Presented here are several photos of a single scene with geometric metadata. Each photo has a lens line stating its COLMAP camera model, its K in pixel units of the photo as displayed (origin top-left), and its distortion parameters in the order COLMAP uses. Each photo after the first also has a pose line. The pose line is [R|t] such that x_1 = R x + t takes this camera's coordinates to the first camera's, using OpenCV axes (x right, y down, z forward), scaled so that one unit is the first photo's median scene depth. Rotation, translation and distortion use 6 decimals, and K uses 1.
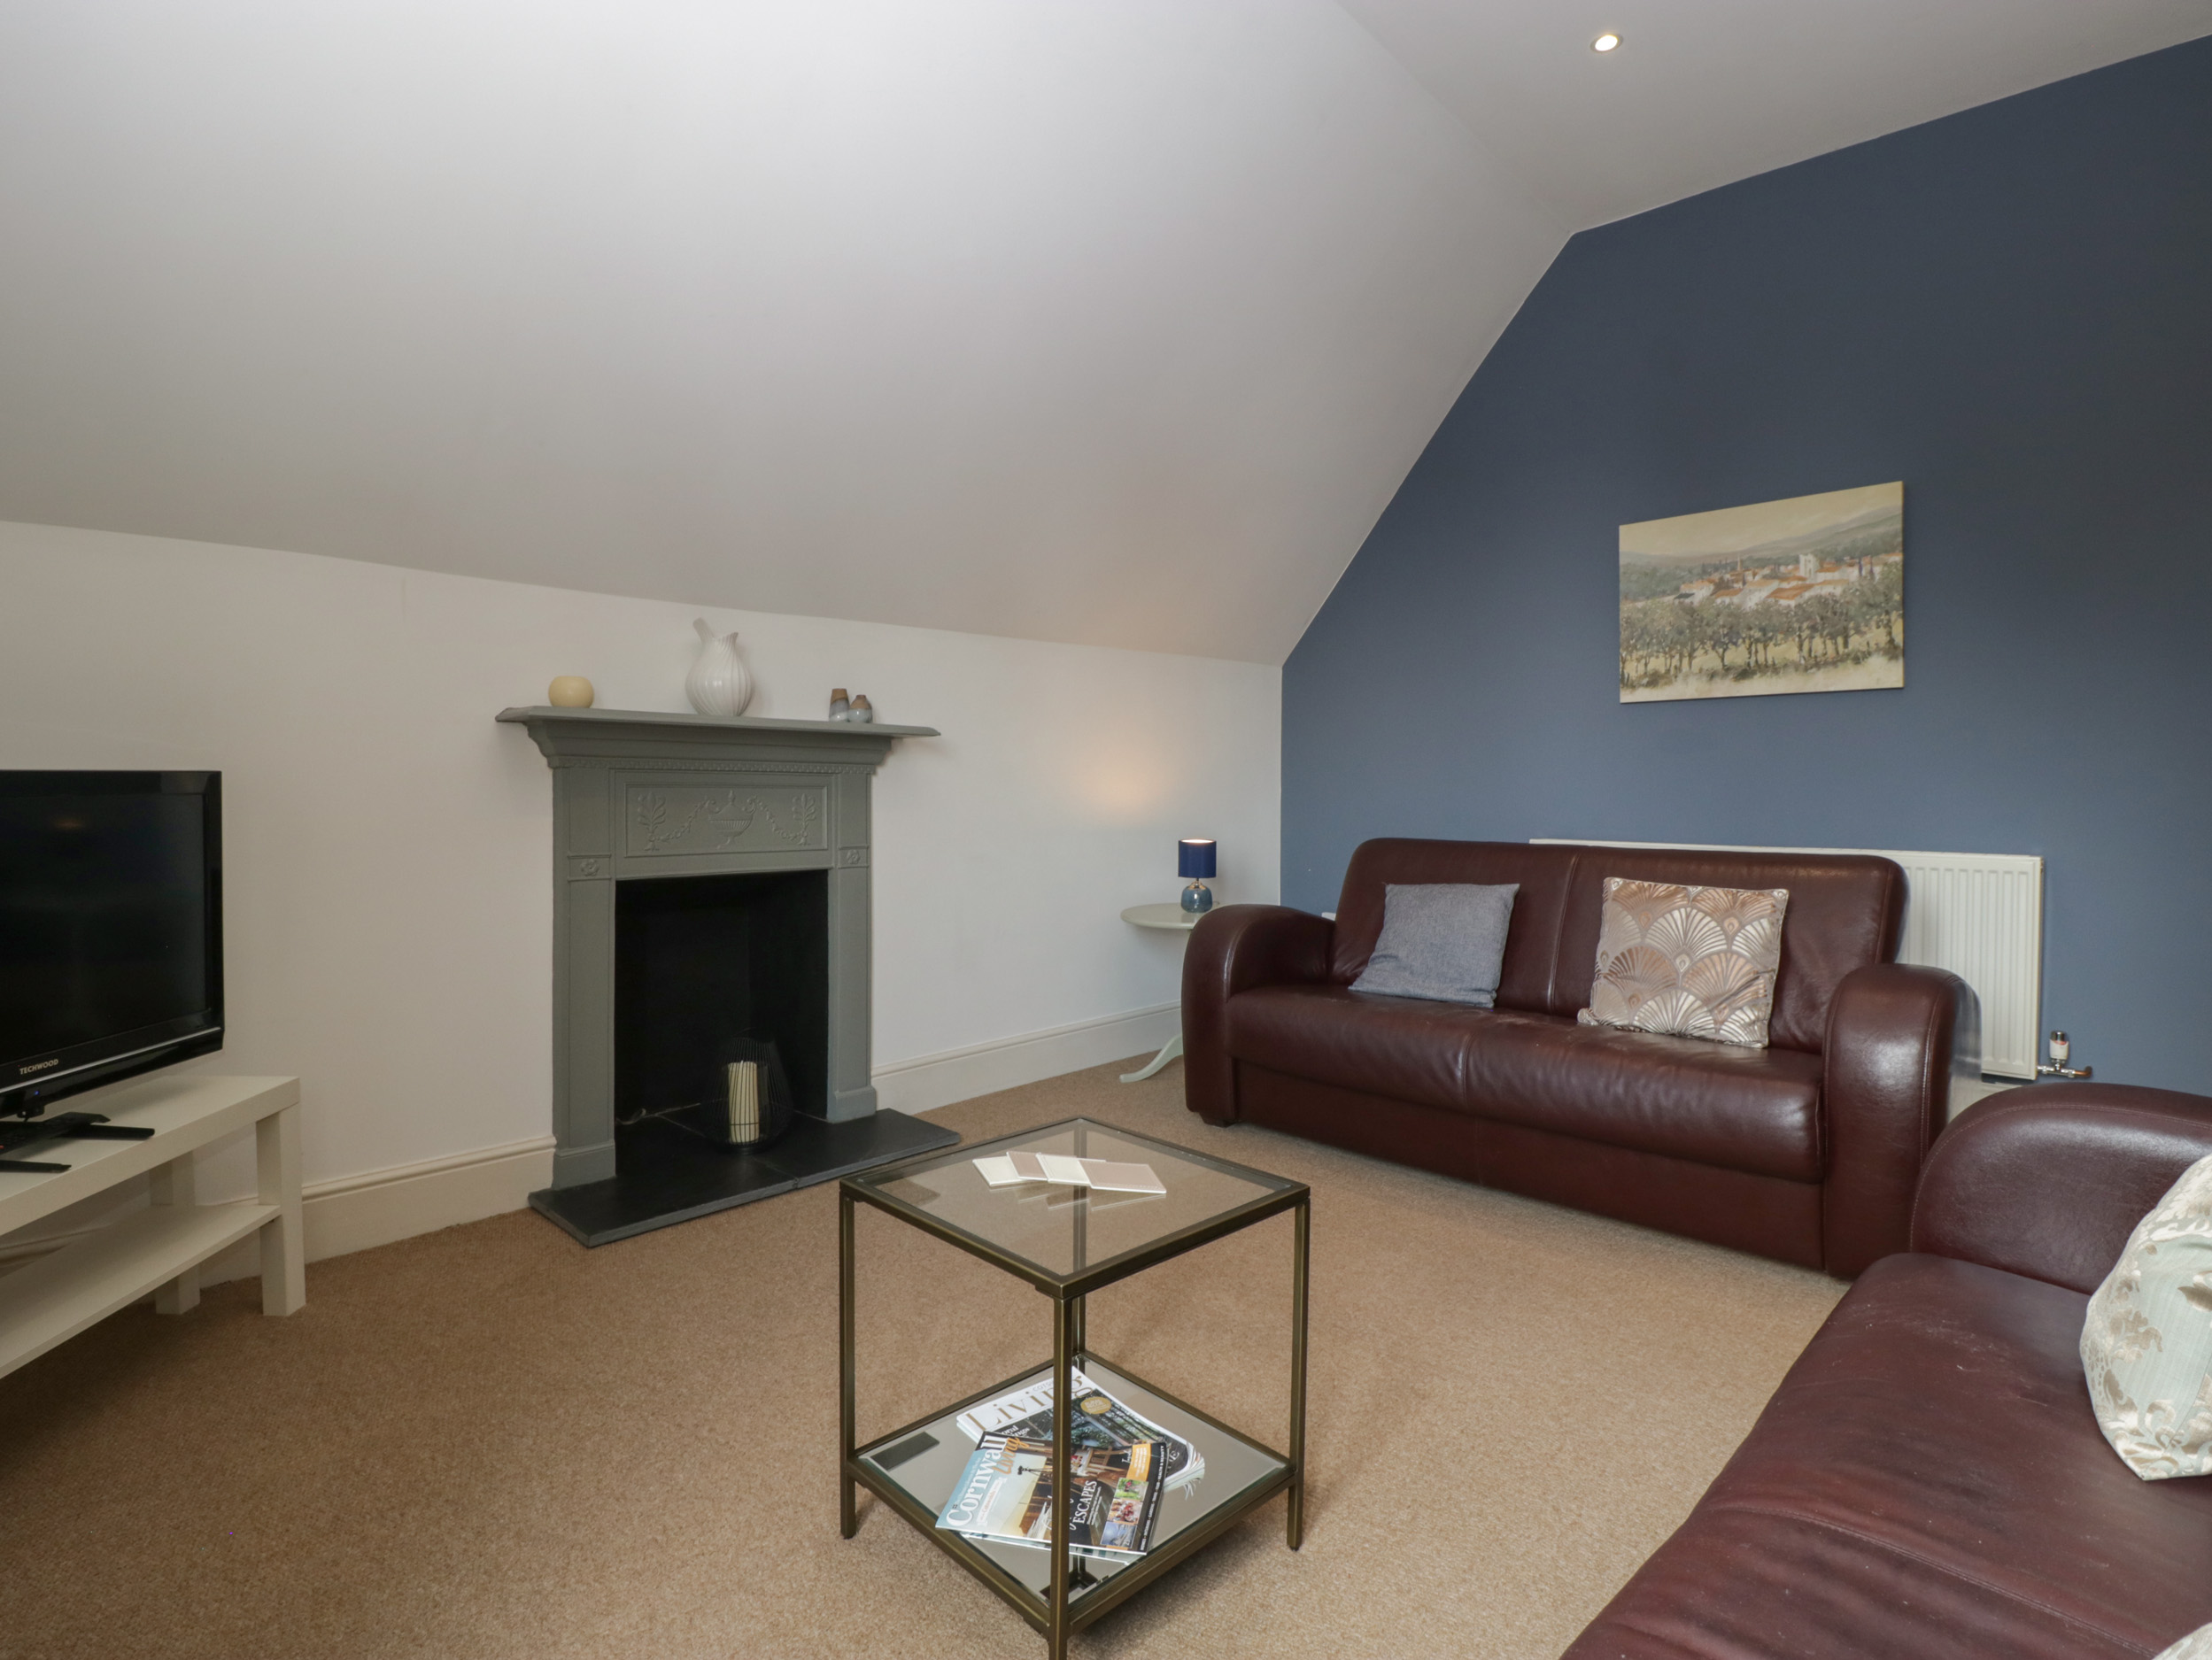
lens RADIAL K [[1121.9, 0, 1104.5], [0, 1121.9, 784.0], [0, 0, 1]] dist [0.001608, 0.000207]
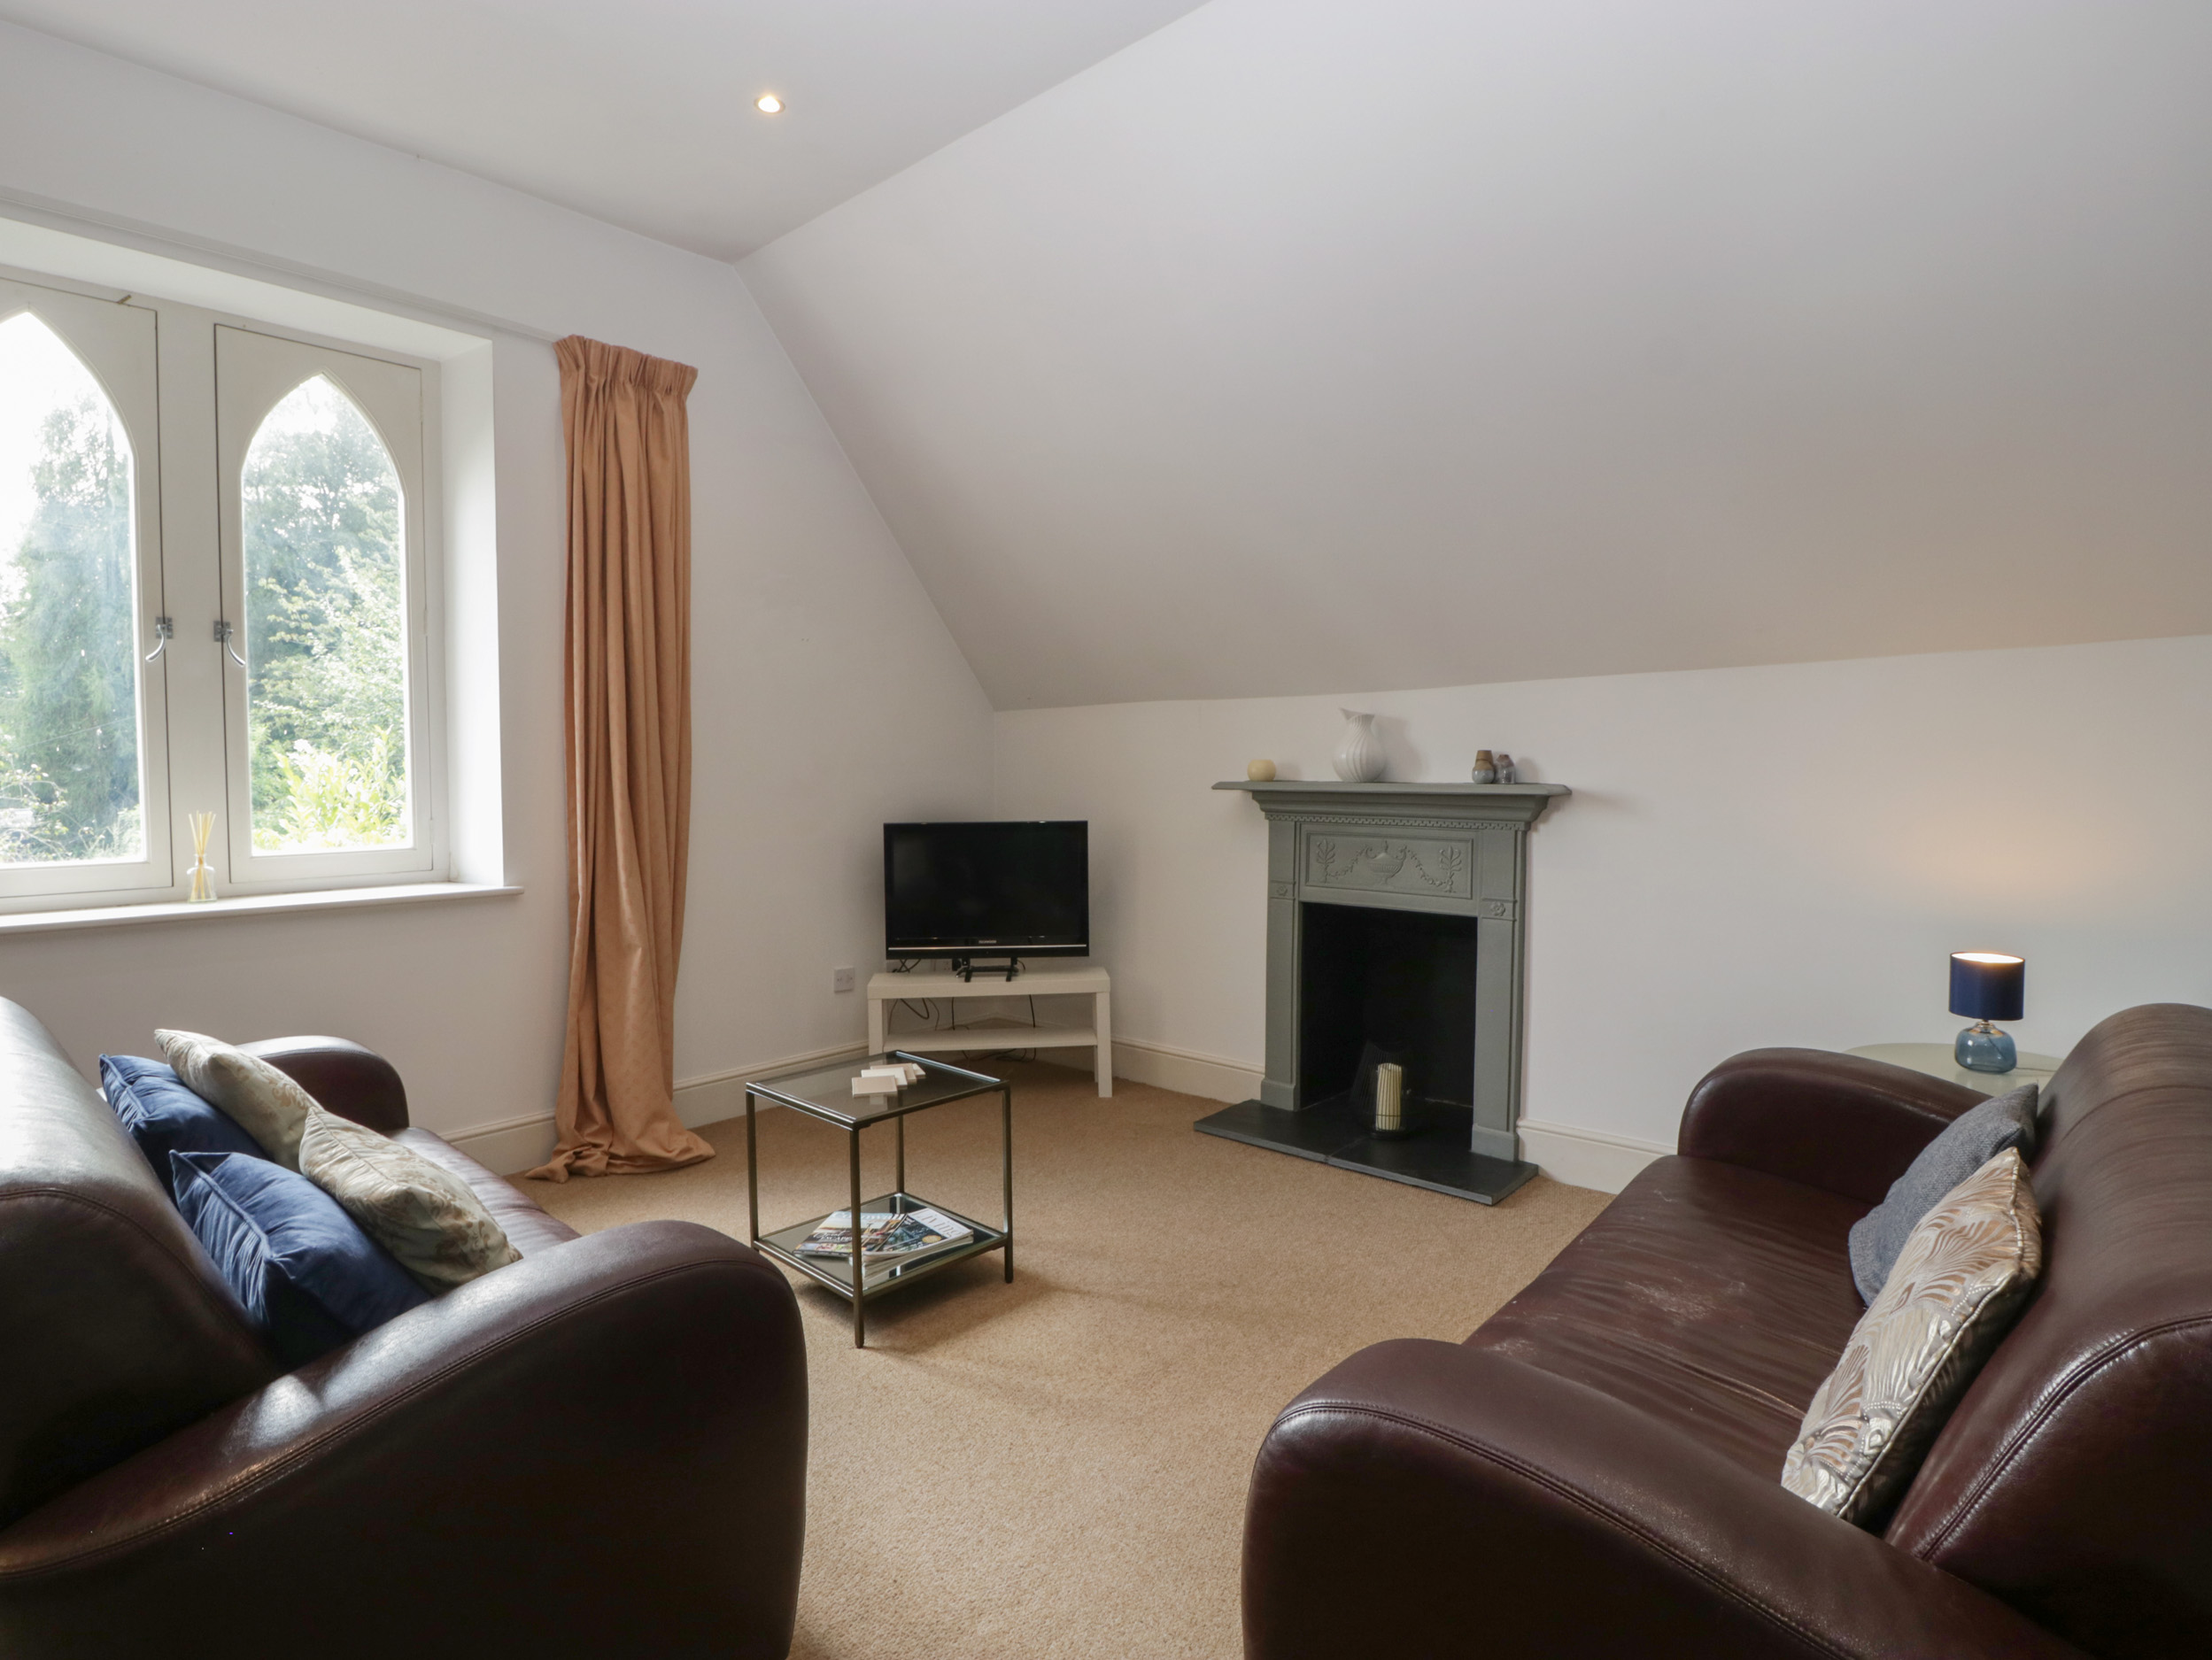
lens RADIAL K [[1143.1, 0, 1088.6], [0, 1143.1, 815.8], [0, 0, 1]] dist [0.001624, -0.012742]
pose [[0.061008, 0.041091, -0.997291, 0.877770], [0.000990, 0.999149, 0.041228, -0.072670], [0.998137, -0.003502, 0.060915, 0.599126]]
